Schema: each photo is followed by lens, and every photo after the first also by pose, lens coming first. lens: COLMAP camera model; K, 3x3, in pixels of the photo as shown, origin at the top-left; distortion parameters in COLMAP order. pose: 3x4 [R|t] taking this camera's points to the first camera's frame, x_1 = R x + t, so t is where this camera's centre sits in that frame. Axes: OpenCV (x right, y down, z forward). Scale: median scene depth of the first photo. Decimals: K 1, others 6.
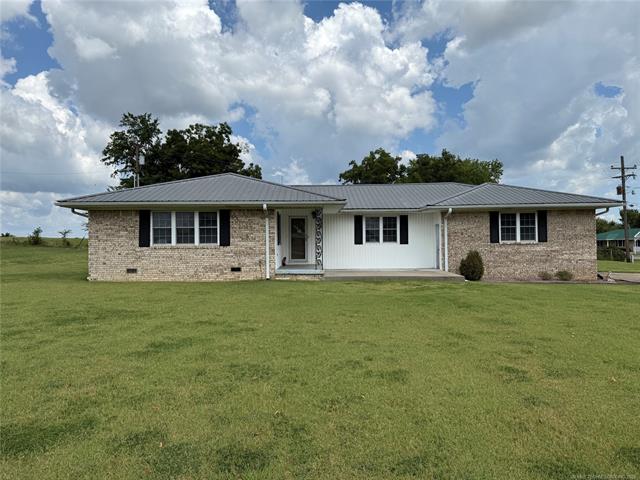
lens RADIAL K [[446.1, 0, 309.7], [0, 446.1, 237.9], [0, 0, 1]] dist [0.080072, -0.096809]
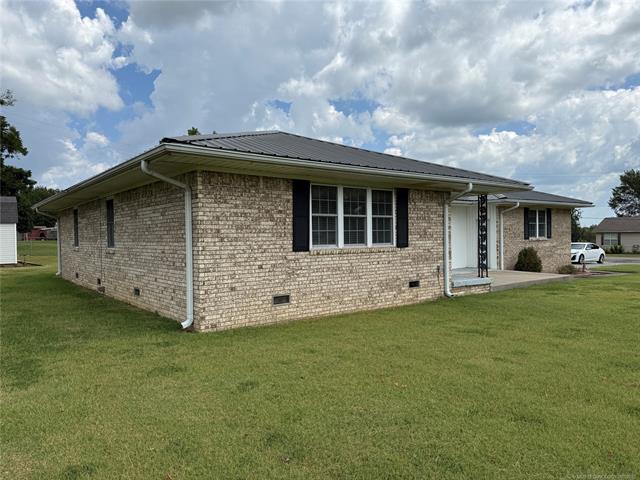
lens RADIAL K [[437.9, 0, 309.5], [0, 437.9, 241.5], [0, 0, 1]] dist [0.117468, -0.136659]
pose [[0.800445, -0.007737, 0.599356, -0.658759], [-0.007762, 0.999699, 0.023271, -0.003253], [-0.599356, -0.023279, 0.800144, 0.590371]]
